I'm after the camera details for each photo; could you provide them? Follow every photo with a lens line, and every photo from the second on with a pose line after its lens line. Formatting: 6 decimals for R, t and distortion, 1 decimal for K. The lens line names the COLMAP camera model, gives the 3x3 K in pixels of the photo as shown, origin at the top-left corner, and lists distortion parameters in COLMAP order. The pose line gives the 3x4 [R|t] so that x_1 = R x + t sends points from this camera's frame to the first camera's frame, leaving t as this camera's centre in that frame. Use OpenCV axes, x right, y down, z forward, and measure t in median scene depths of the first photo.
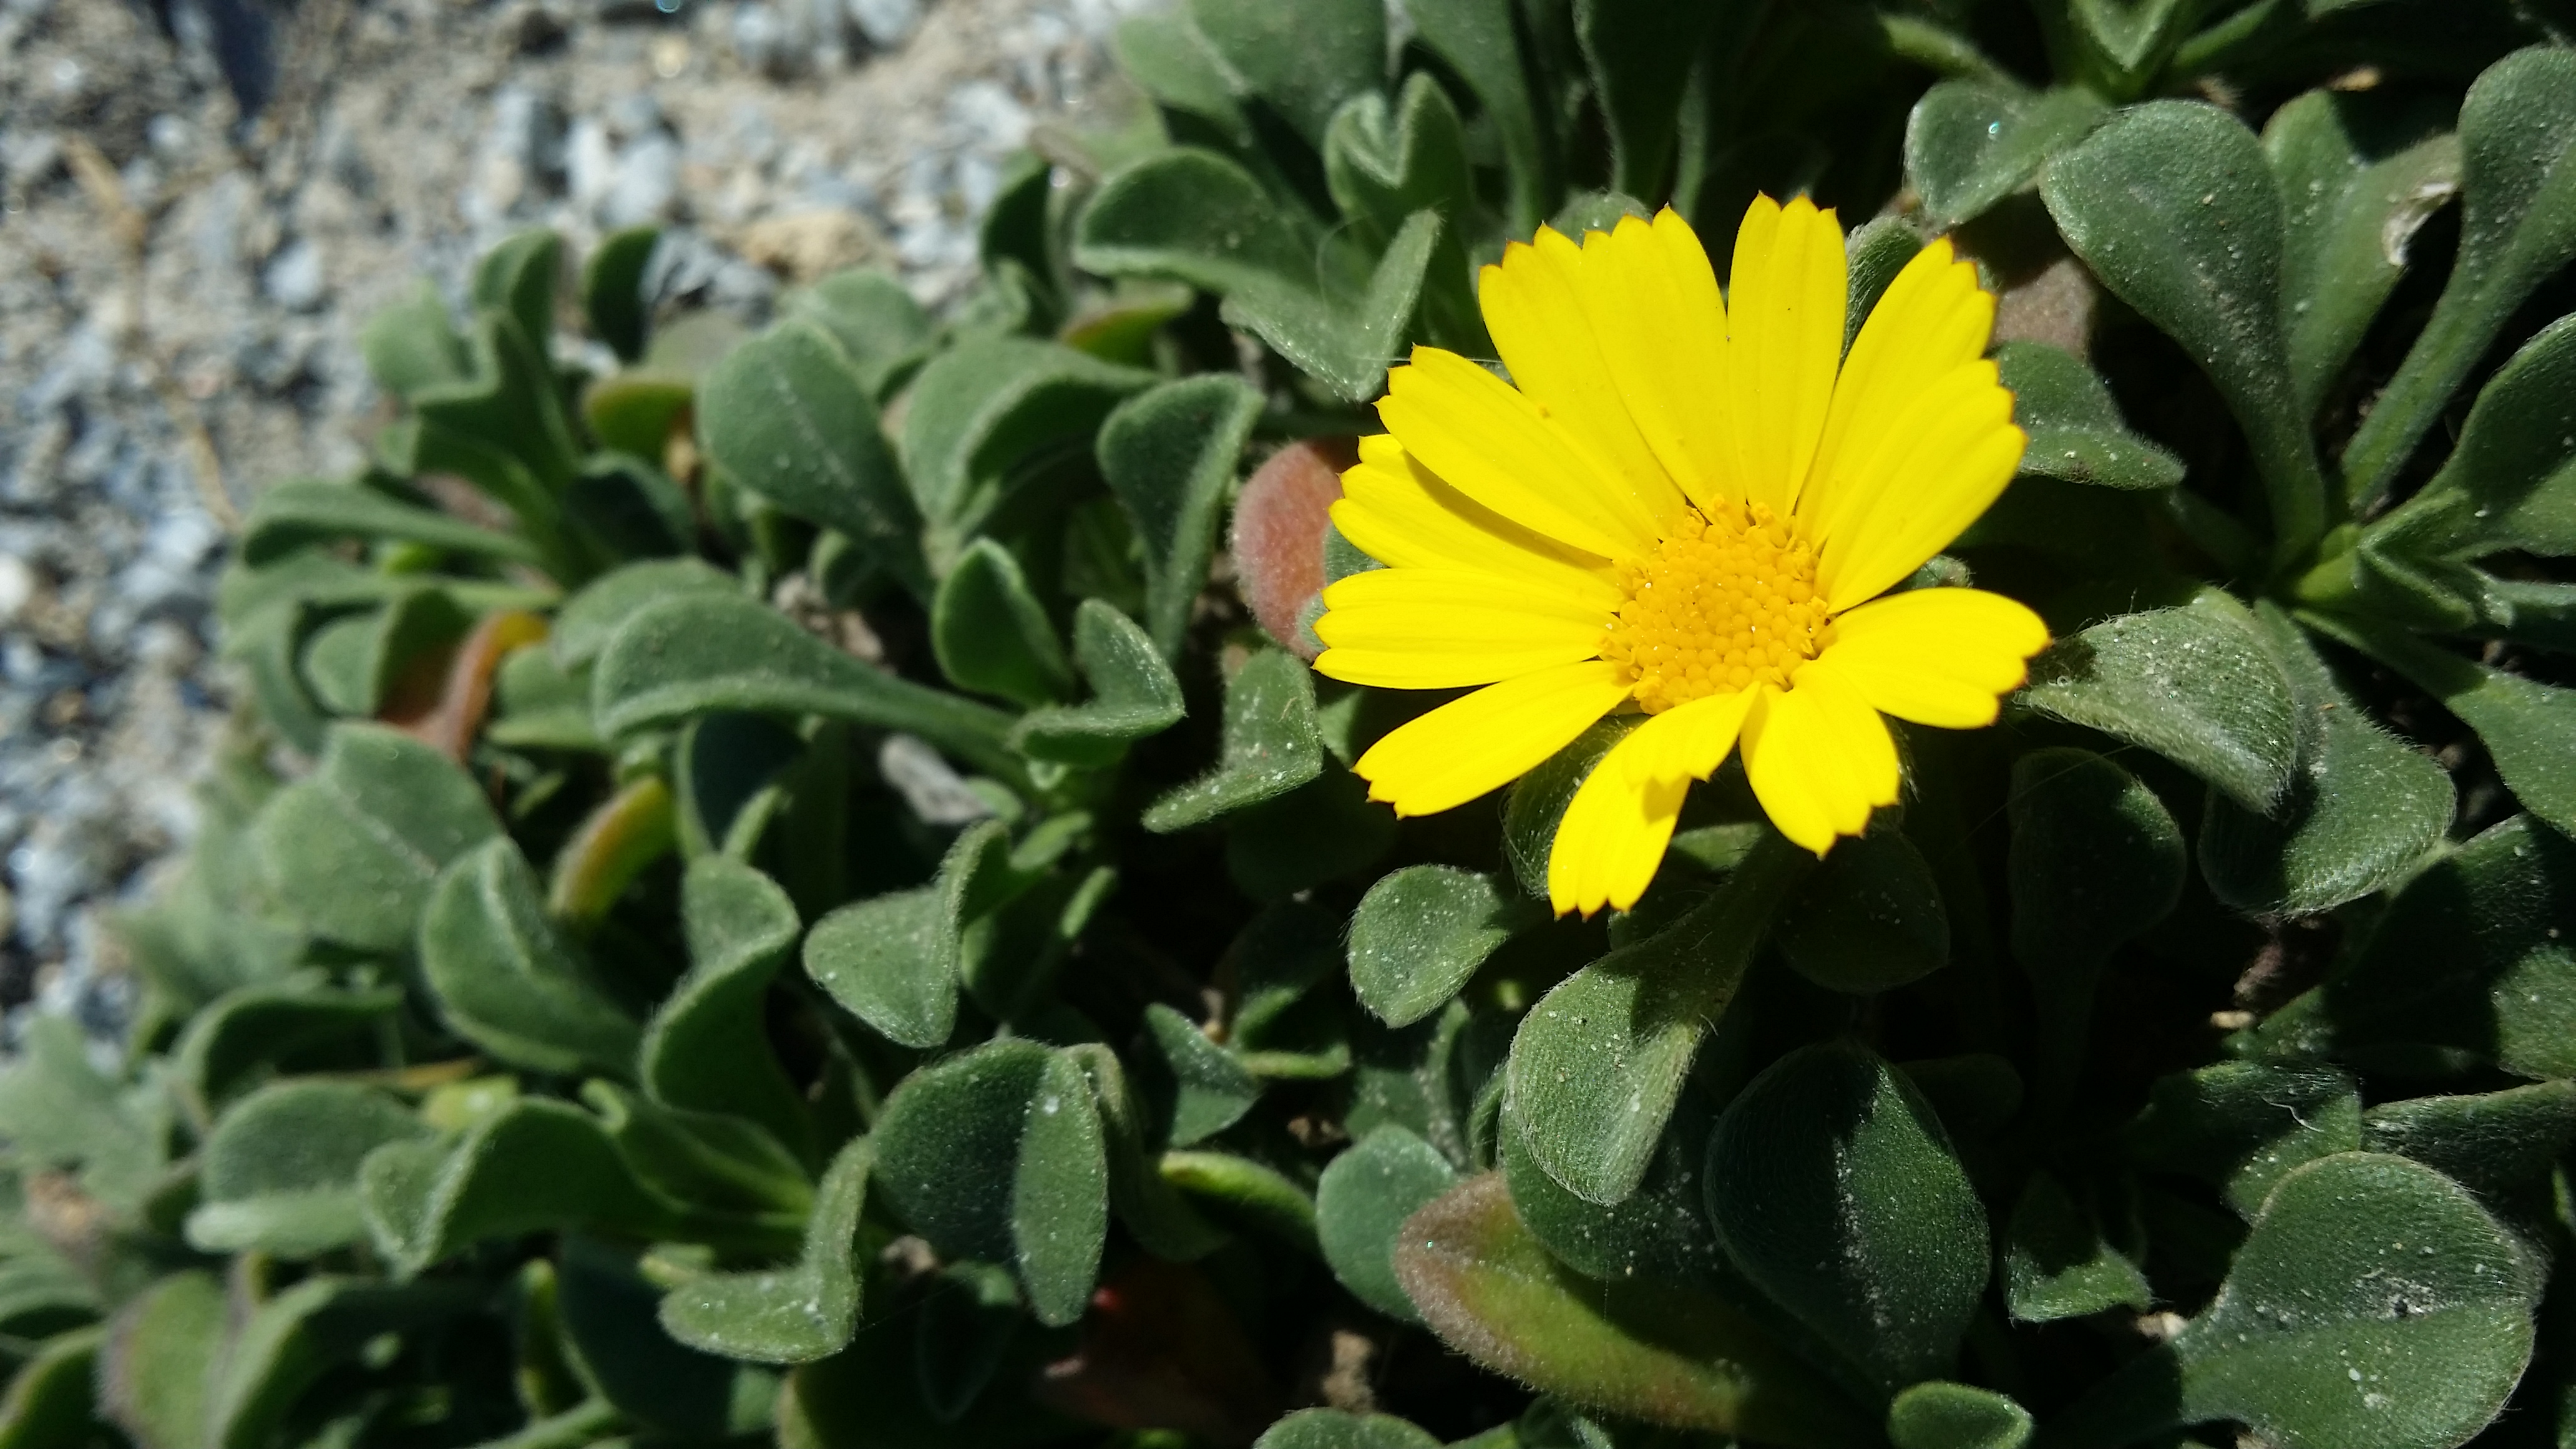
lens RADIAL K [[2509.0, 0, 1288.0], [0, 2509.0, 724.5], [0, 0, 1]] dist [0.081965, -0.340315]
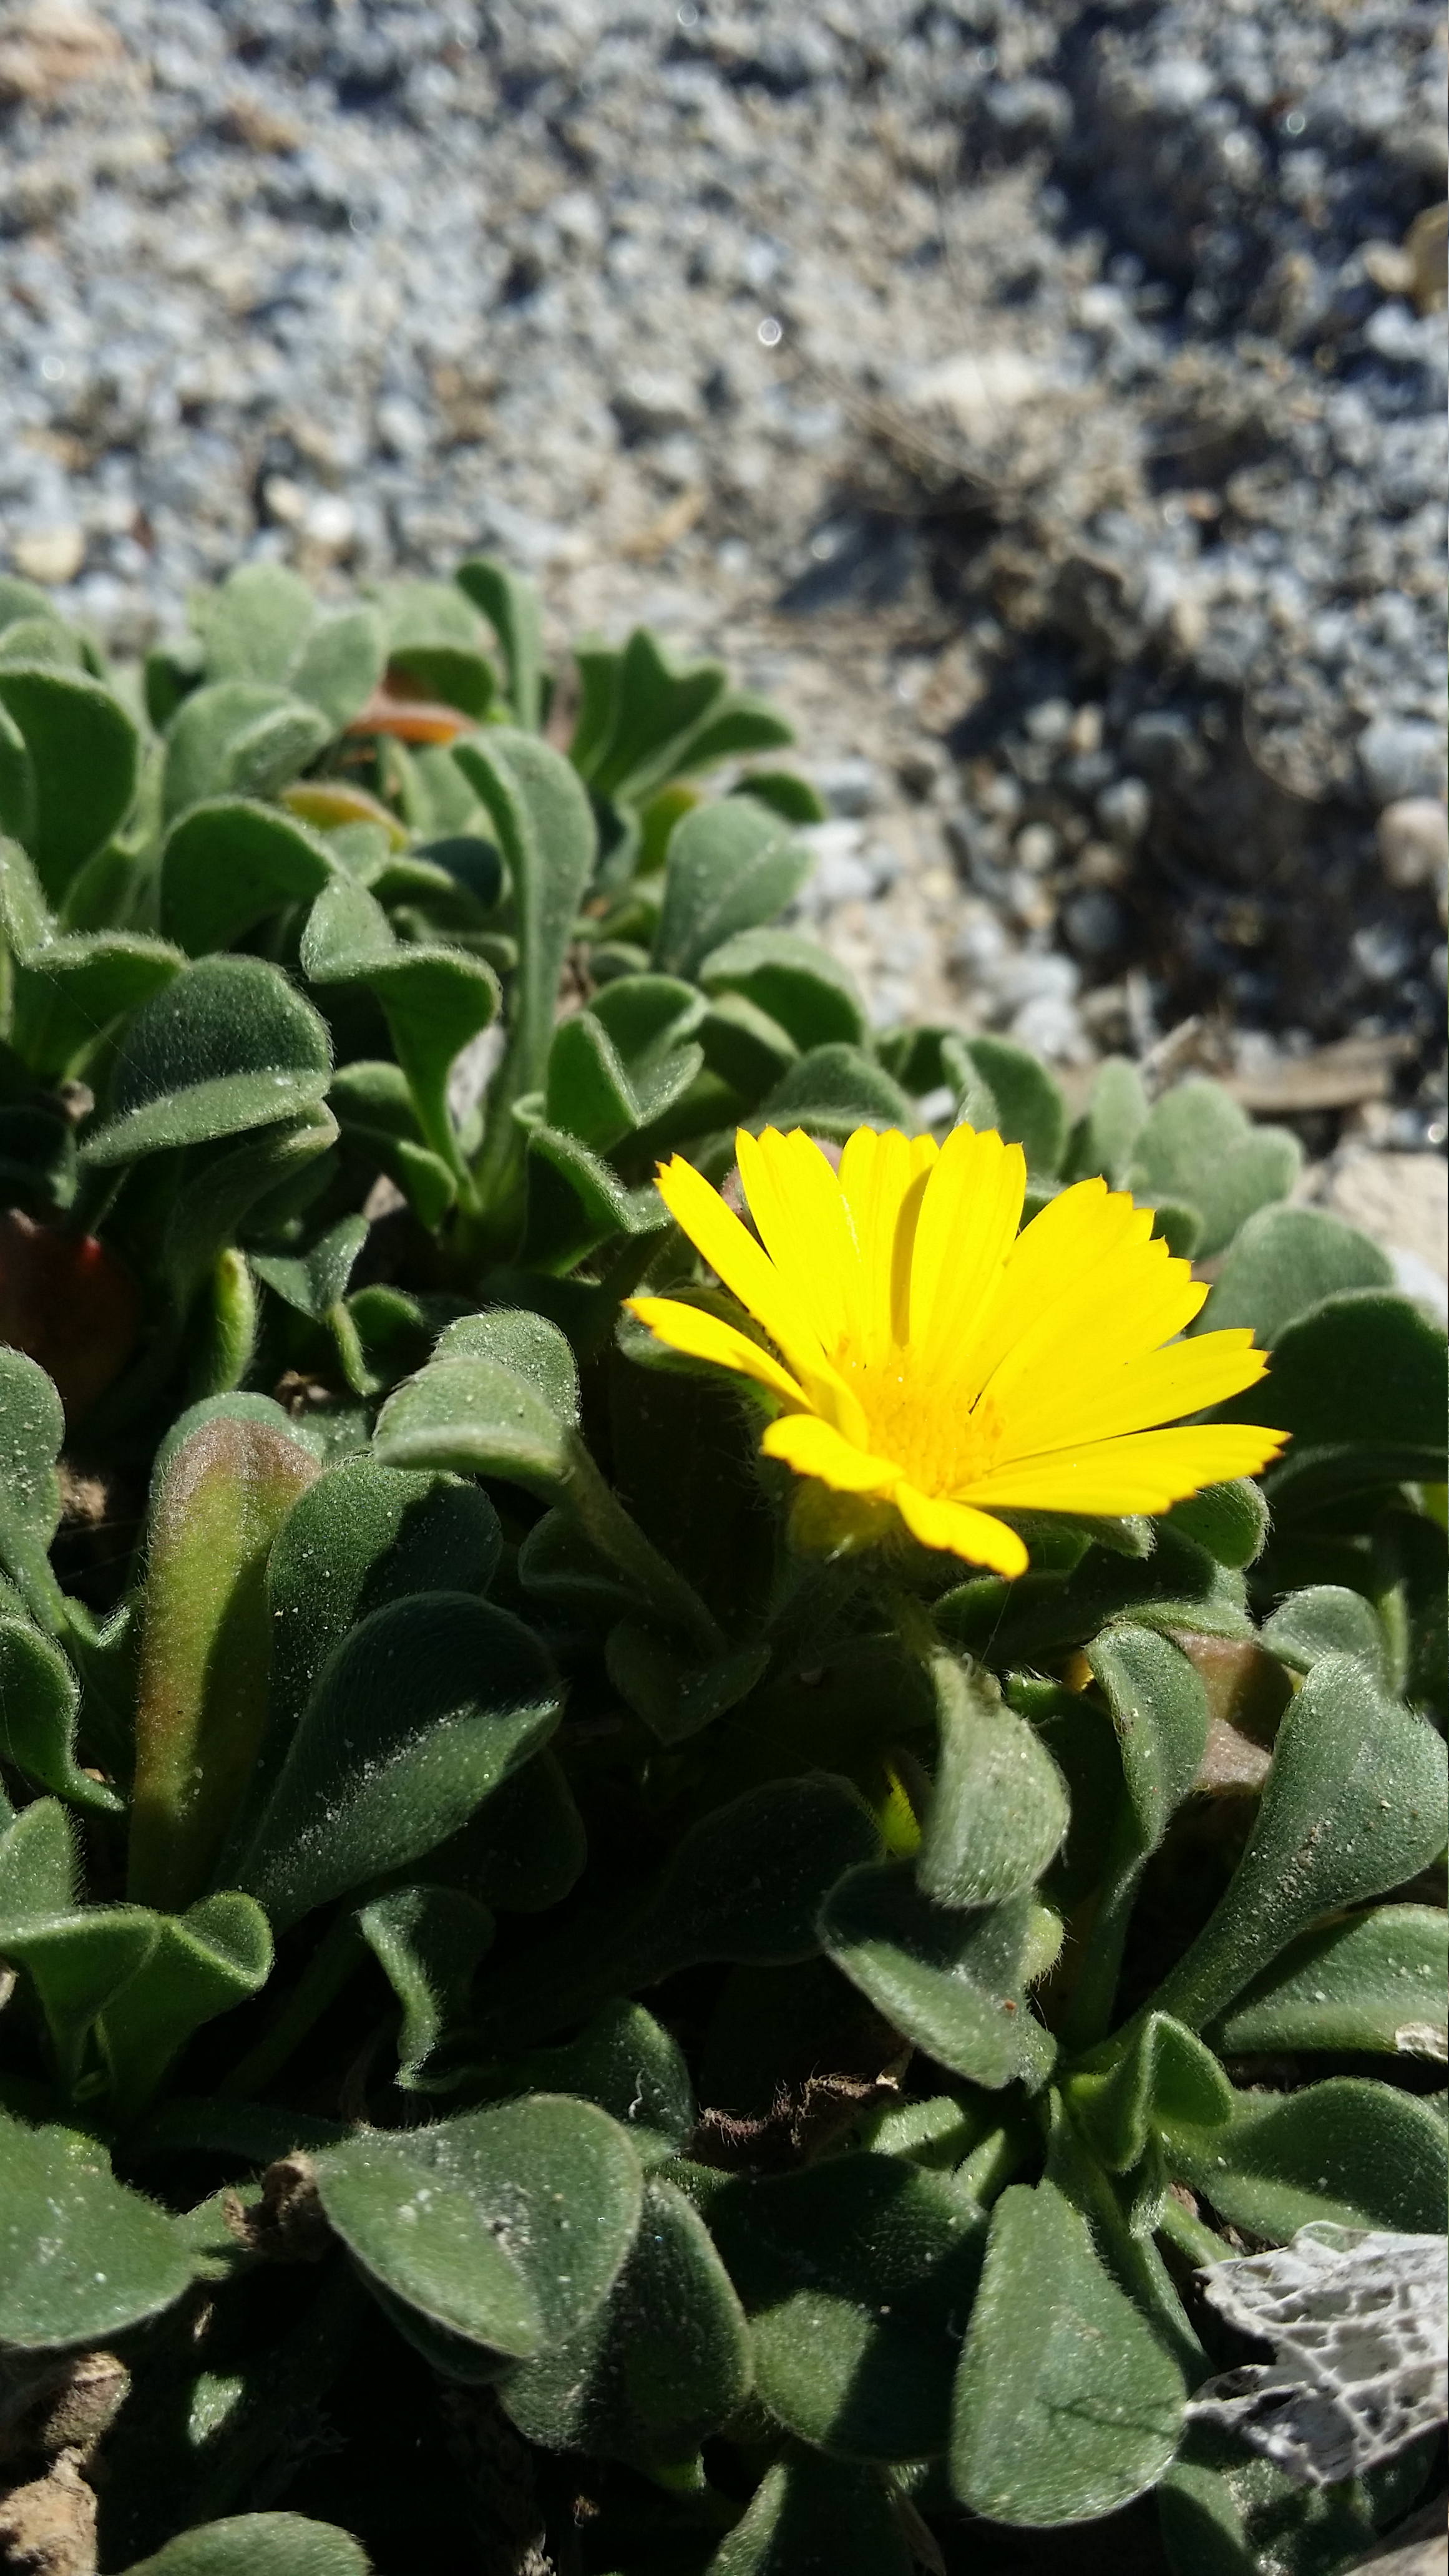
lens RADIAL K [[2472.5, 0, 724.5], [0, 2472.5, 1288.0], [0, 0, 1]] dist [0.071157, -0.188788]
pose [[0.318144, 0.915862, -0.244912, 0.302909], [-0.939533, 0.270052, -0.210592, 0.208023], [-0.126734, 0.297102, 0.946398, -0.048726]]
